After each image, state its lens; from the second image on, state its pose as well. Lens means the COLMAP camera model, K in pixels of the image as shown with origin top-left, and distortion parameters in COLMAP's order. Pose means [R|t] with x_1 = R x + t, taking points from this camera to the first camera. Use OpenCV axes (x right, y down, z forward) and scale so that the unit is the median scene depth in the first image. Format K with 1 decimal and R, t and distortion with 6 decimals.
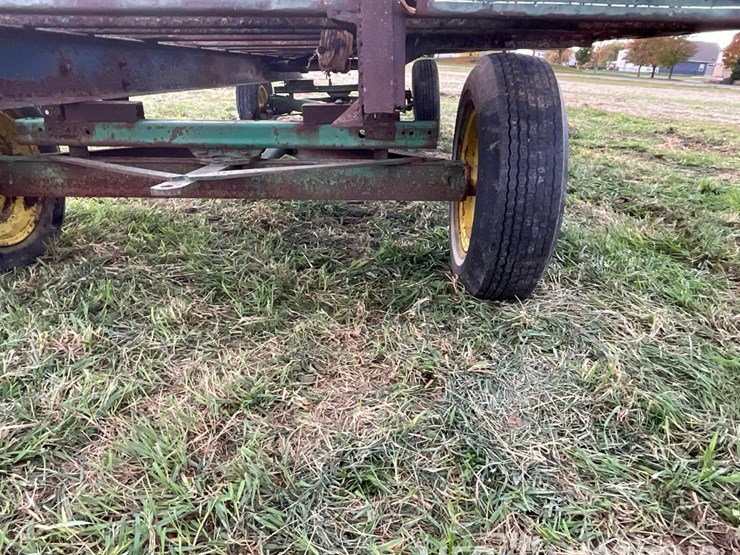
lens RADIAL K [[531.2, 0, 370.0], [0, 531.2, 277.5], [0, 0, 1]] dist [-0.004429, 0.001350]
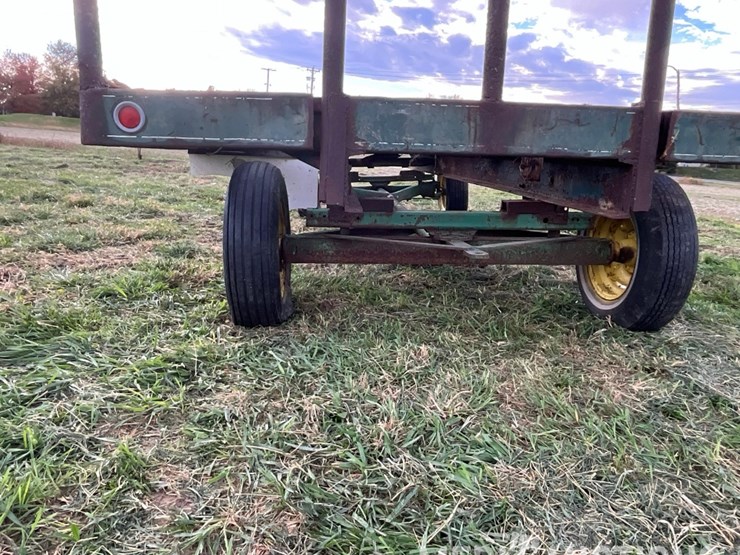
lens RADIAL K [[531.2, 0, 370.0], [0, 531.2, 277.5], [0, 0, 1]] dist [-0.004429, 0.001350]
pose [[0.994649, -0.006828, 0.103090, -0.647645], [0.021826, 0.989182, -0.145063, 0.090702], [-0.100984, 0.146537, 0.984037, -0.382979]]
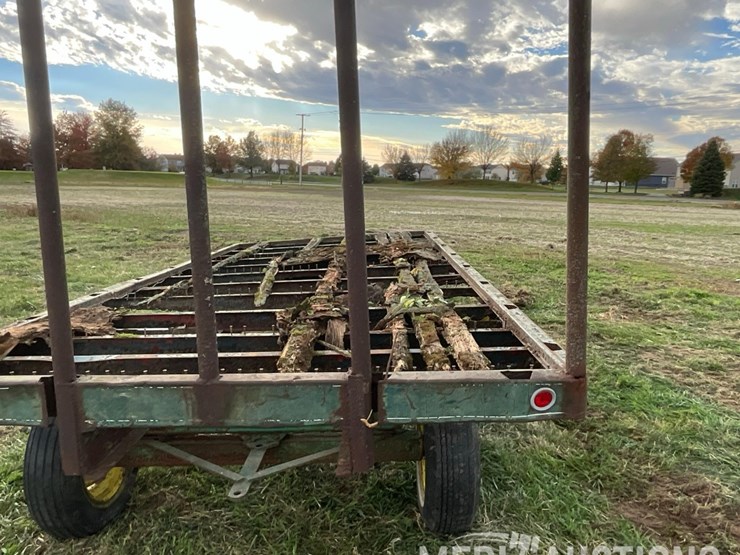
lens RADIAL K [[530.8, 0, 370.2], [0, 530.8, 280.7], [0, 0, 1]] dist [0.000422, -0.008724]
pose [[0.999172, -0.036337, 0.018282, 0.024206], [0.039225, 0.979719, -0.196499, -0.361348], [-0.010771, 0.197053, 0.980334, -0.581482]]
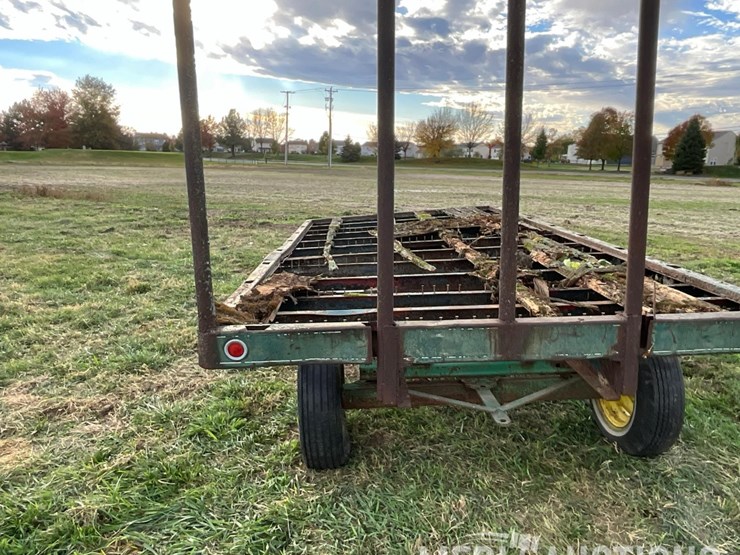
lens RADIAL K [[532.5, 0, 370.0], [0, 532.5, 277.5], [0, 0, 1]] dist [-0.004849, -0.000636]
pose [[0.997196, -0.048893, 0.056658, -0.720149], [0.057560, 0.984924, -0.163132, -0.301308], [-0.047828, 0.165936, 0.984976, -0.770288]]
